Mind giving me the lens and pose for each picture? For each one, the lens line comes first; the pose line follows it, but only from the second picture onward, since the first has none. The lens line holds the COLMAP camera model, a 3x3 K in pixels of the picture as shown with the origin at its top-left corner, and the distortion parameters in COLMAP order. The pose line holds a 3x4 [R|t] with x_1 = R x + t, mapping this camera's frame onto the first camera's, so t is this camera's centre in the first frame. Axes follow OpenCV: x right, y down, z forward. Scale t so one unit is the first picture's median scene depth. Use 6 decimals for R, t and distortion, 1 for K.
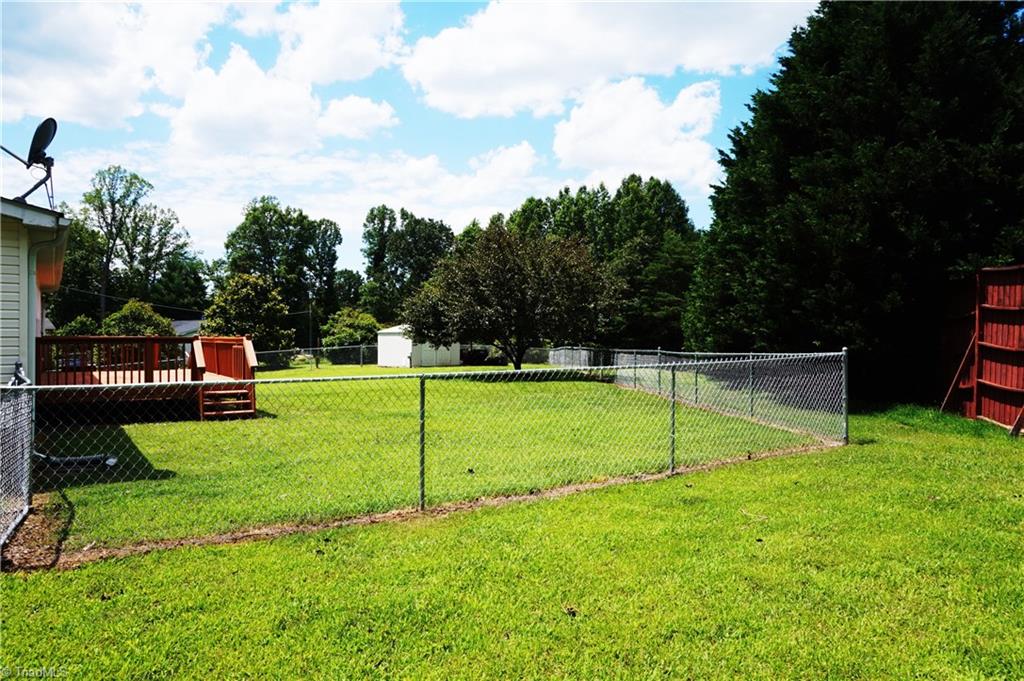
lens RADIAL K [[703.0, 0, 512.0], [0, 703.0, 340.5], [0, 0, 1]] dist [-0.040566, 0.043718]
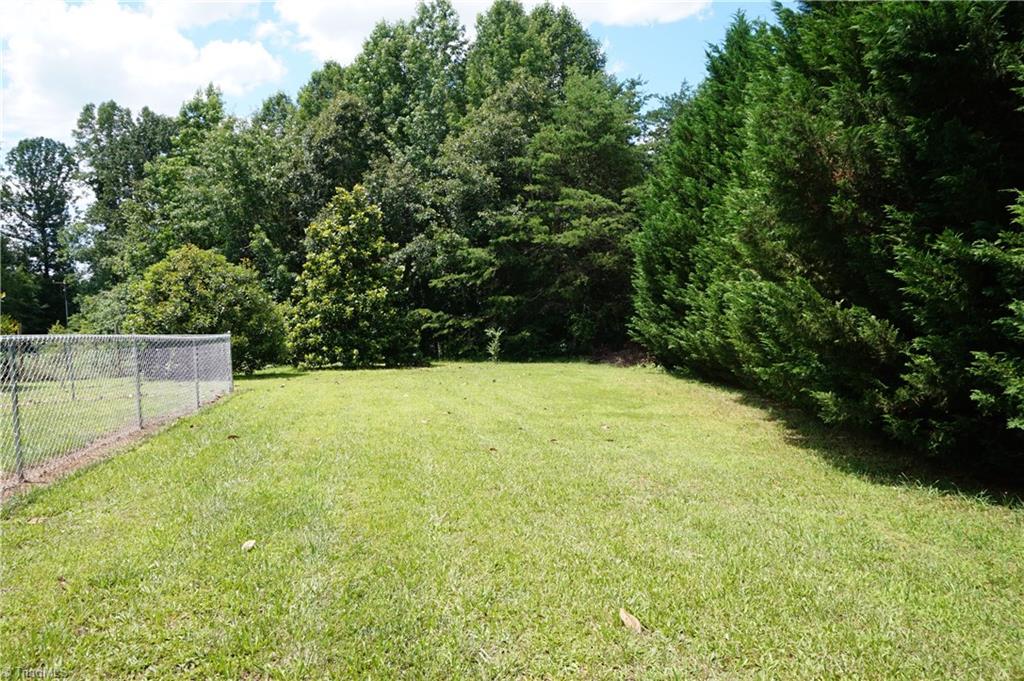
lens RADIAL K [[703.0, 0, 512.0], [0, 703.0, 340.5], [0, 0, 1]] dist [-0.040566, 0.043718]
pose [[0.986691, -0.050519, 0.154562, 0.095105], [0.043263, 0.997814, 0.049956, 0.002566], [-0.156748, -0.042604, 0.986719, 0.520836]]
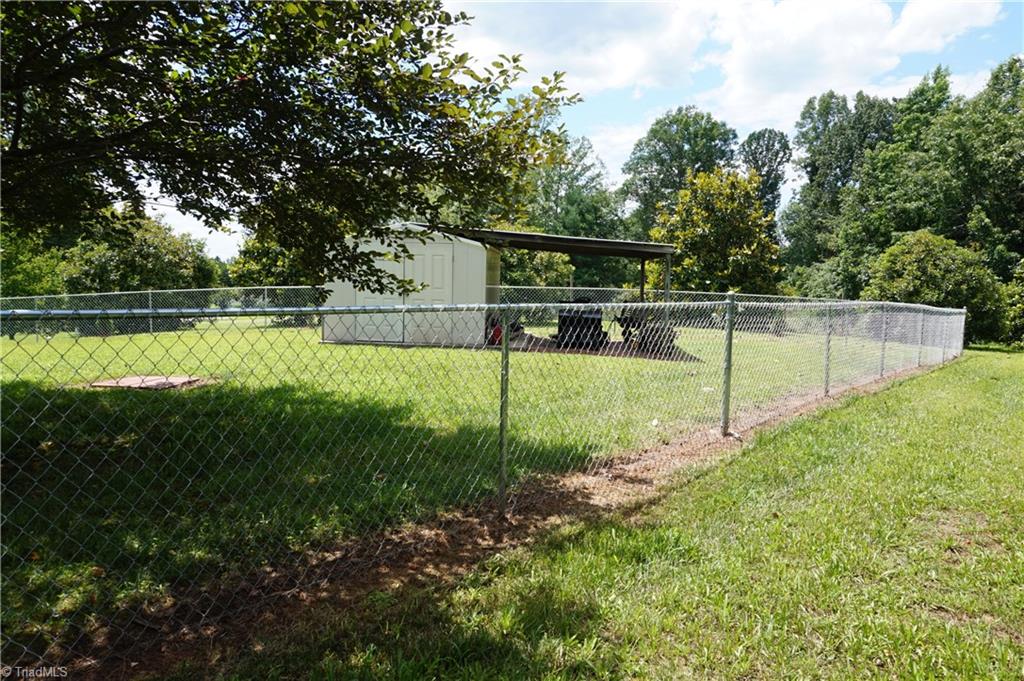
lens RADIAL K [[703.0, 0, 512.0], [0, 703.0, 340.5], [0, 0, 1]] dist [-0.040566, 0.043718]
pose [[0.741934, 0.065346, -0.667281, 0.091293], [-0.015393, 0.996637, 0.080484, 0.000597], [0.670297, -0.049442, 0.740444, 0.427794]]
